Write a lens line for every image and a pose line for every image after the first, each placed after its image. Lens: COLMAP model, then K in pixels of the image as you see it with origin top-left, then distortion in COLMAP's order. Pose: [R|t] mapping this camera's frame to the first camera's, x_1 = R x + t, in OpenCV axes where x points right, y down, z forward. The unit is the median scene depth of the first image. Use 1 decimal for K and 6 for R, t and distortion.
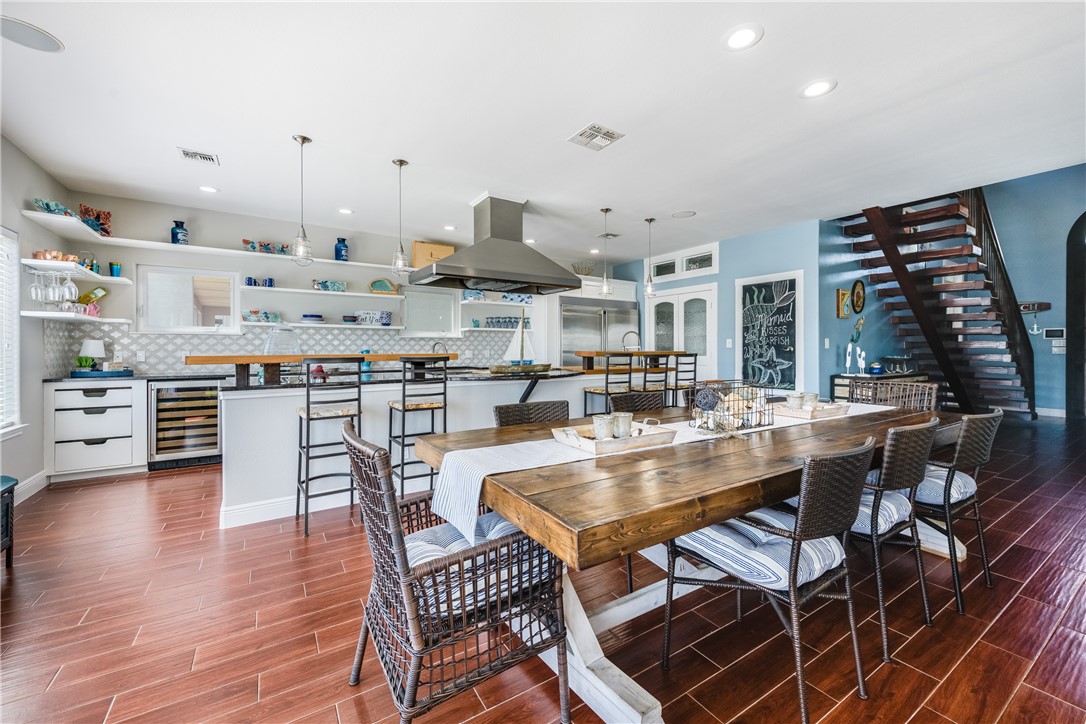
lens RADIAL K [[431.4, 0, 536.3], [0, 431.4, 348.4], [0, 0, 1]] dist [0.010211, -0.003086]
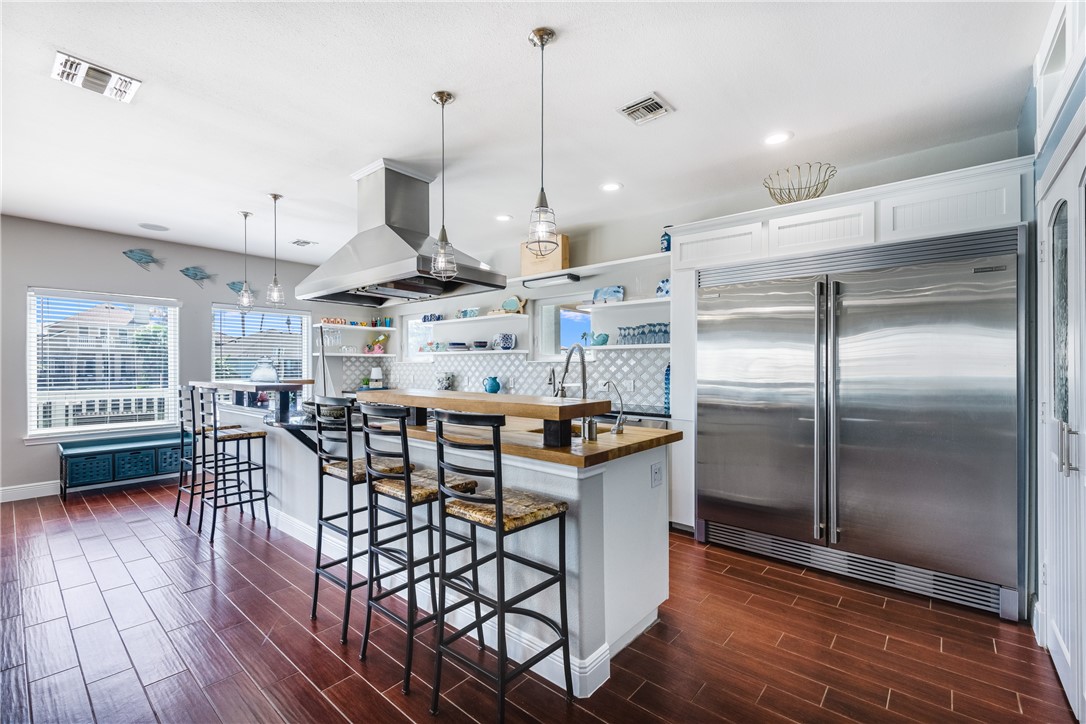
lens RADIAL K [[465.5, 0, 540.7], [0, 465.5, 368.2], [0, 0, 1]] dist [0.008547, -0.000591]
pose [[0.289113, 0.002773, -0.957291, 0.725907], [-0.001215, 0.999996, 0.002530, -0.021234], [0.957294, 0.000432, 0.289115, 0.997708]]
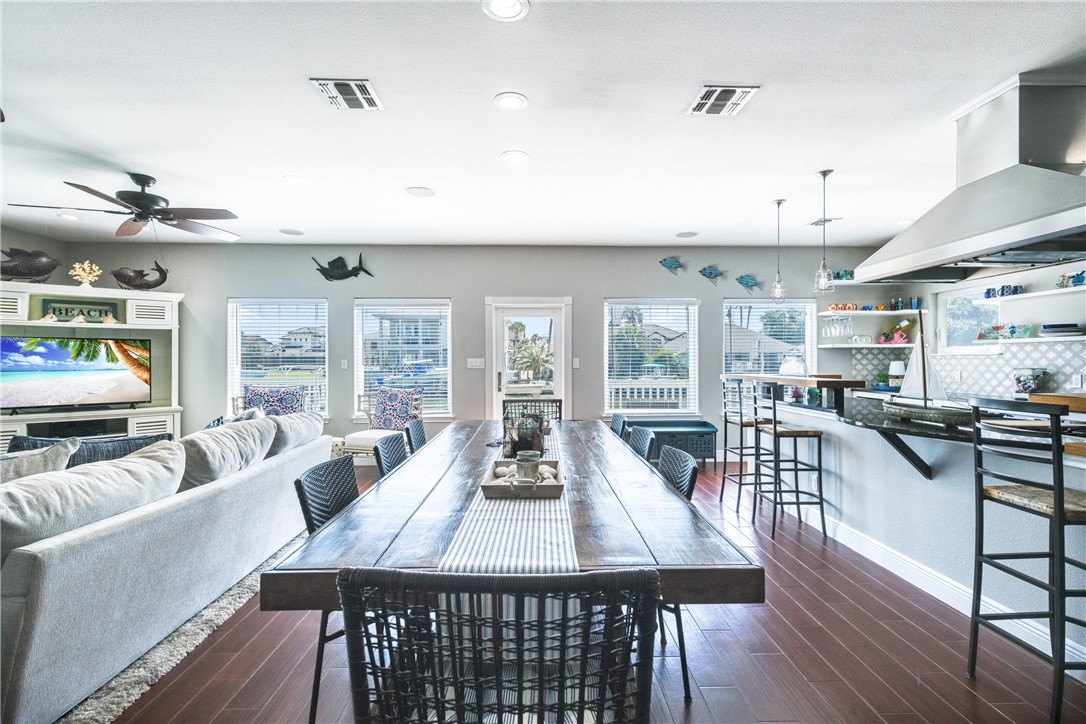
lens RADIAL K [[506.1, 0, 539.2], [0, 506.1, 361.7], [0, 0, 1]] dist [-0.002969, -0.000758]
pose [[-0.526877, 0.002272, -0.849938, 0.730606], [0.000393, 0.999997, 0.002430, -0.020832], [0.849941, 0.000947, -0.526877, 0.819199]]
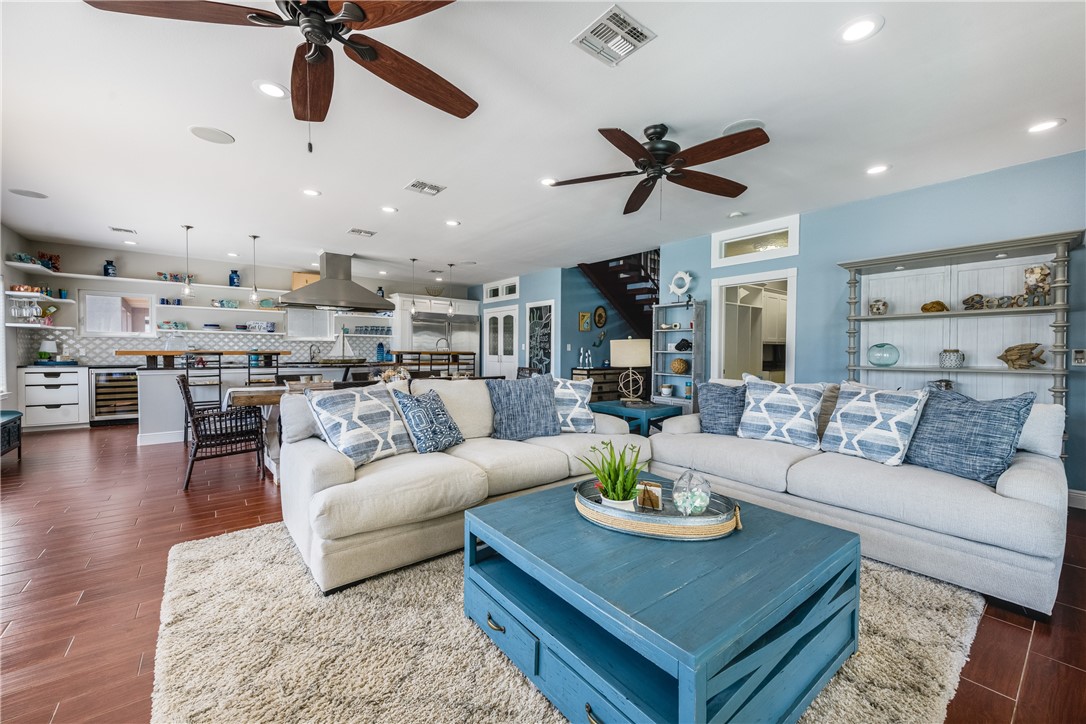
lens RADIAL K [[431.4, 0, 542.7], [0, 431.4, 360.3], [0, 0, 1]] dist [0.010211, -0.003086]
pose [[0.995350, 0.005364, 0.096174, 0.500583], [-0.007477, 0.999738, 0.021621, 0.002350], [-0.096033, -0.022240, 0.995130, -0.616022]]
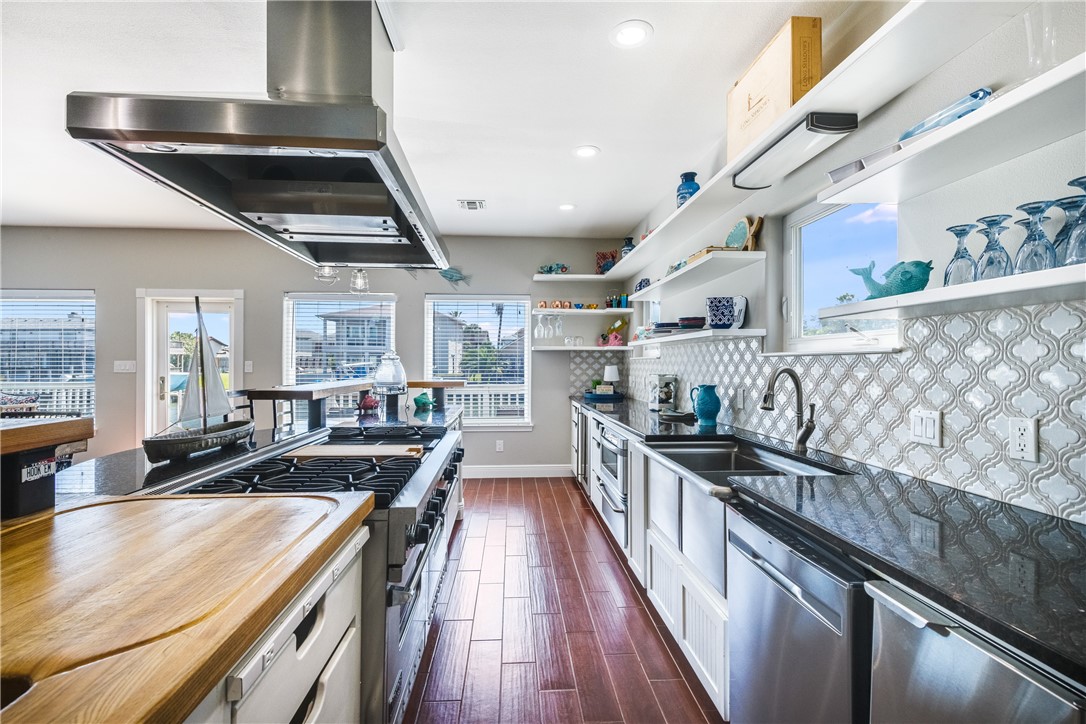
lens RADIAL K [[506.1, 0, 544.4], [0, 506.1, 362.3], [0, 0, 1]] dist [-0.002969, -0.000758]
pose [[-0.473647, -0.003220, -0.880709, 0.218310], [-0.003329, 0.999993, -0.001866, -0.023935], [0.880709, 0.002048, -0.473654, 1.361672]]
